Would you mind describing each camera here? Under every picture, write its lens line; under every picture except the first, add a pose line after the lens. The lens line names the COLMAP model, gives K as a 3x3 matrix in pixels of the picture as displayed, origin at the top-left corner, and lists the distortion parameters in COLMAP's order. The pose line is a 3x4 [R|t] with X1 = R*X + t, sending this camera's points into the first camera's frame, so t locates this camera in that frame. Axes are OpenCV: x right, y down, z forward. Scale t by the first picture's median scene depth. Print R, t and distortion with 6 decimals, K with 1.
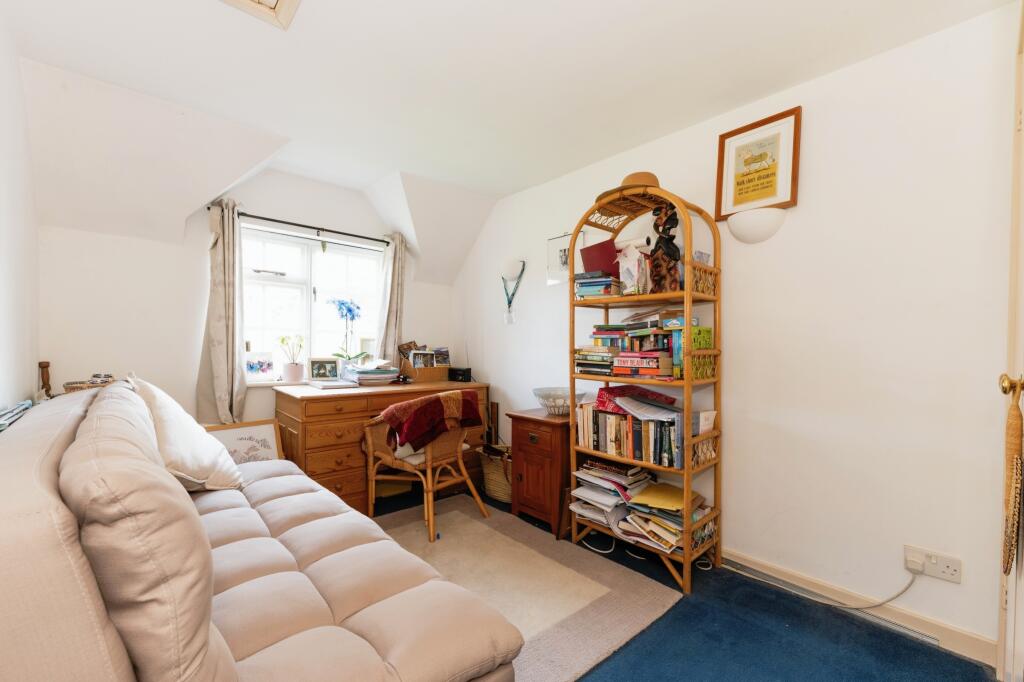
lens RADIAL K [[421.3, 0, 512.5], [0, 421.3, 345.4], [0, 0, 1]] dist [-0.005100, -0.001826]
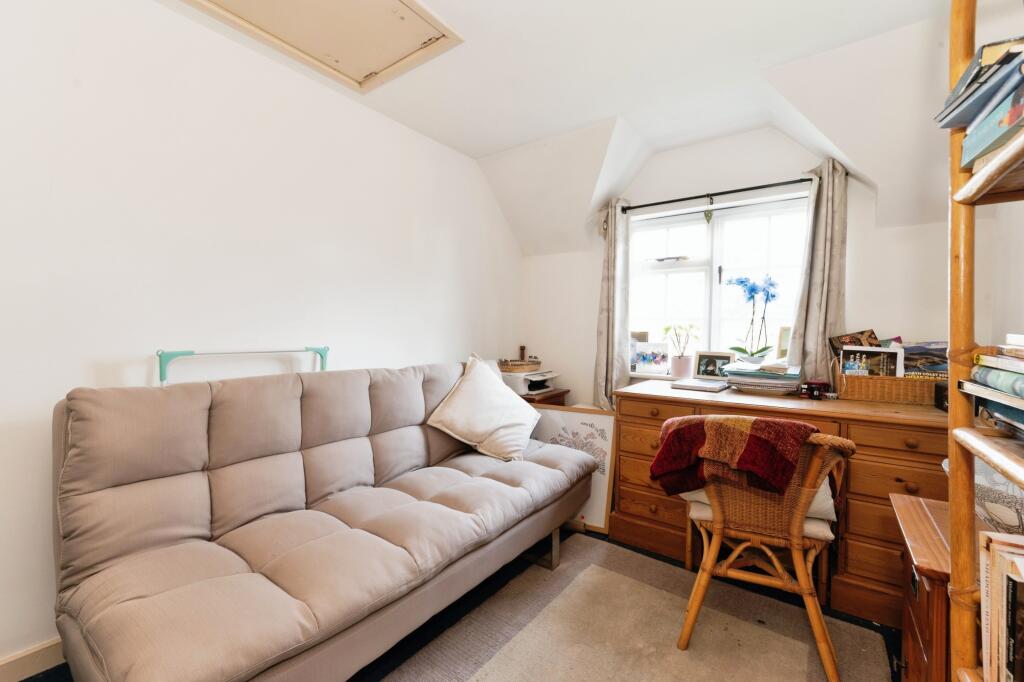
lens RADIAL K [[421.3, 0, 510.8], [0, 421.3, 336.2], [0, 0, 1]] dist [-0.005100, -0.001826]
pose [[0.211561, 0.003332, -0.977359, 0.269347], [-0.006461, 0.999977, 0.002010, 0.000221], [0.977343, 0.005890, 0.211577, 0.449139]]
